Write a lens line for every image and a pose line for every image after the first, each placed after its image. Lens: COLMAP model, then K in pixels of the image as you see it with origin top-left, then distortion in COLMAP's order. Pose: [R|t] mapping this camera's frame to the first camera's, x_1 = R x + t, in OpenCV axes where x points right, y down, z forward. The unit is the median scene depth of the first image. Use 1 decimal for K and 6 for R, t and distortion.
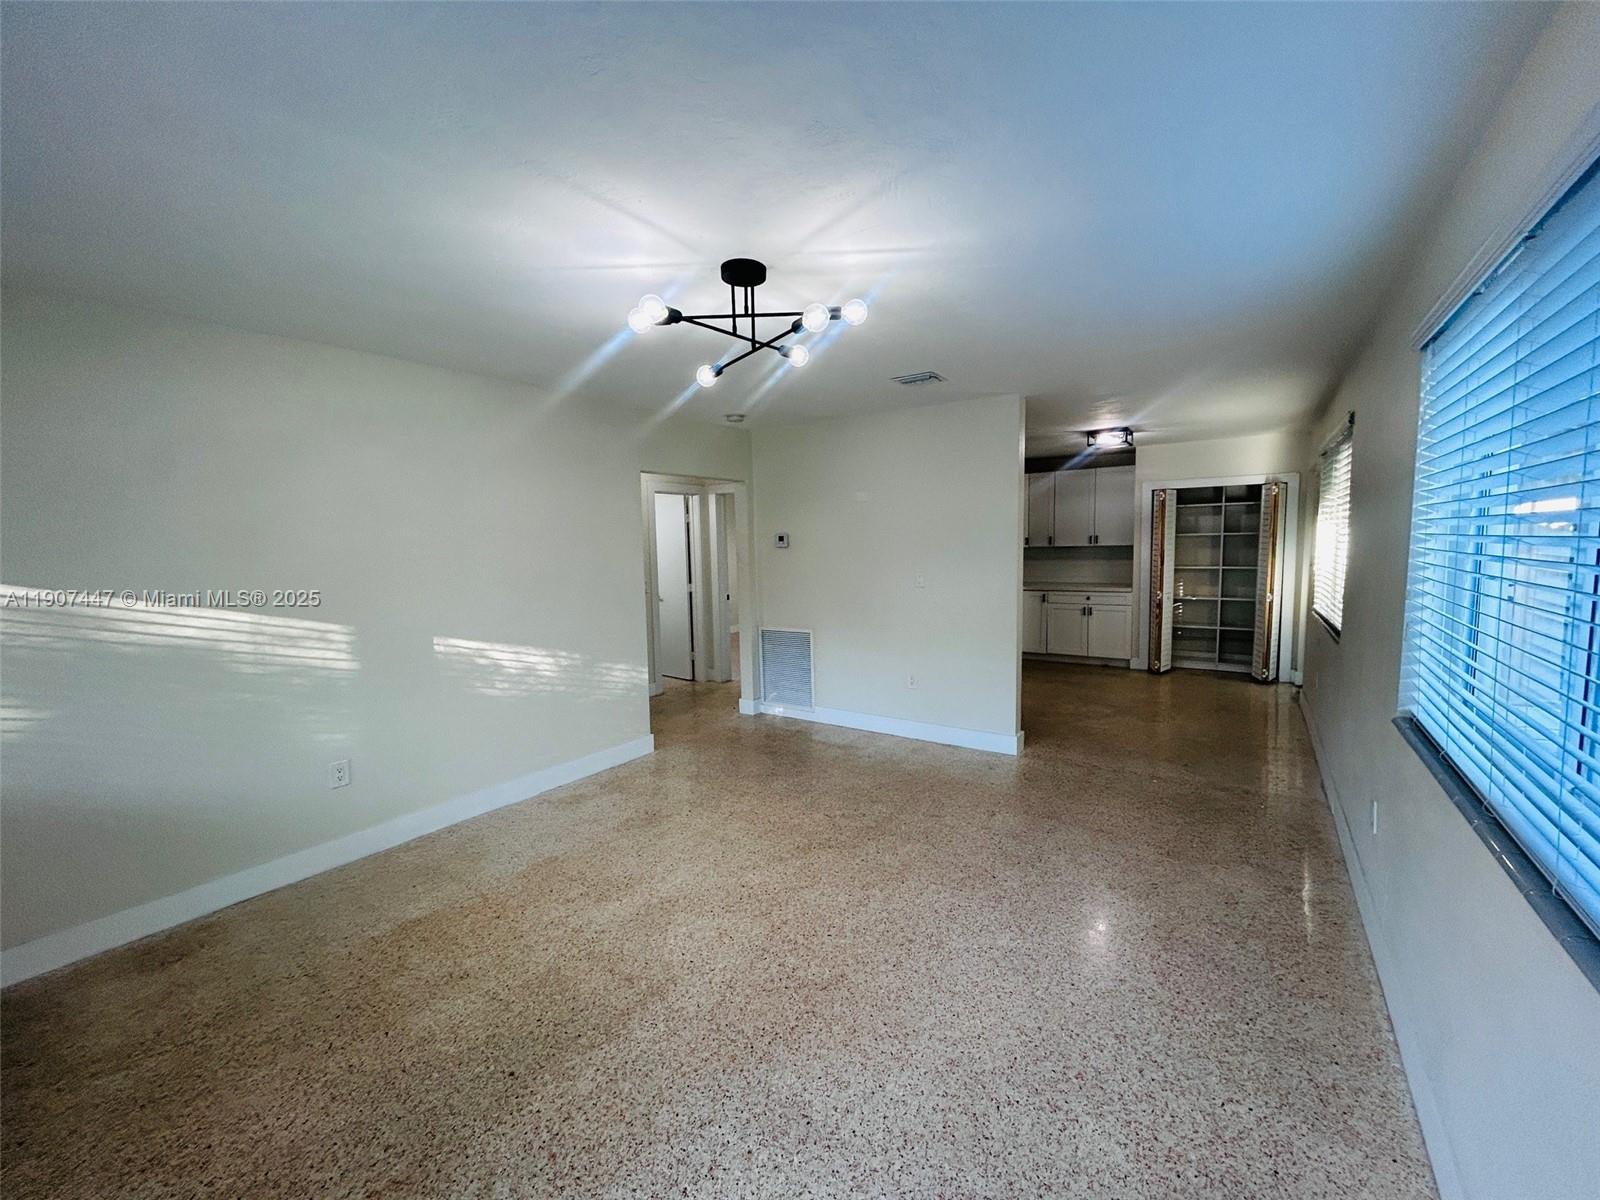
lens RADIAL K [[651.0, 0, 807.6], [0, 651.0, 601.3], [0, 0, 1]] dist [0.004643, 0.000439]
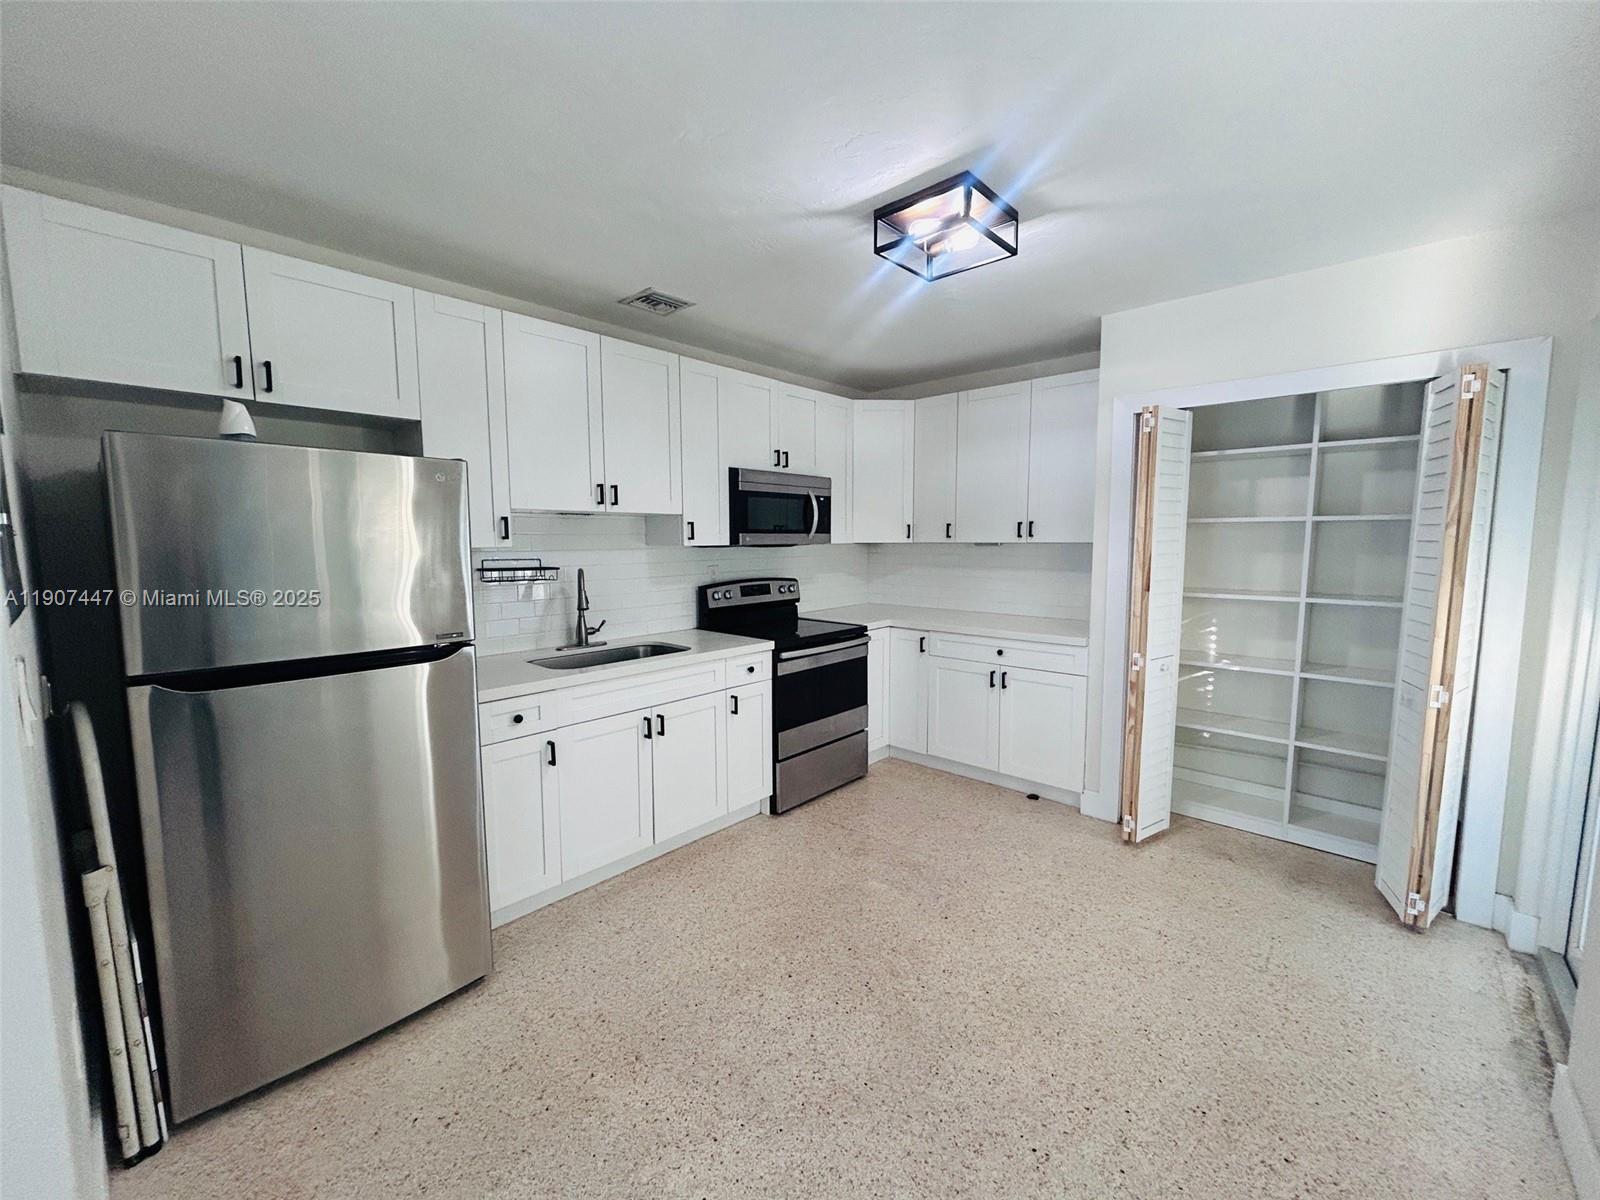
lens RADIAL K [[651.0, 0, 793.1], [0, 651.0, 604.2], [0, 0, 1]] dist [0.004643, 0.000439]
pose [[0.988906, 0.034306, -0.144526, 0.370267], [-0.032923, 0.999386, 0.011950, -0.043057], [0.144848, -0.007059, 0.989429, 0.538783]]
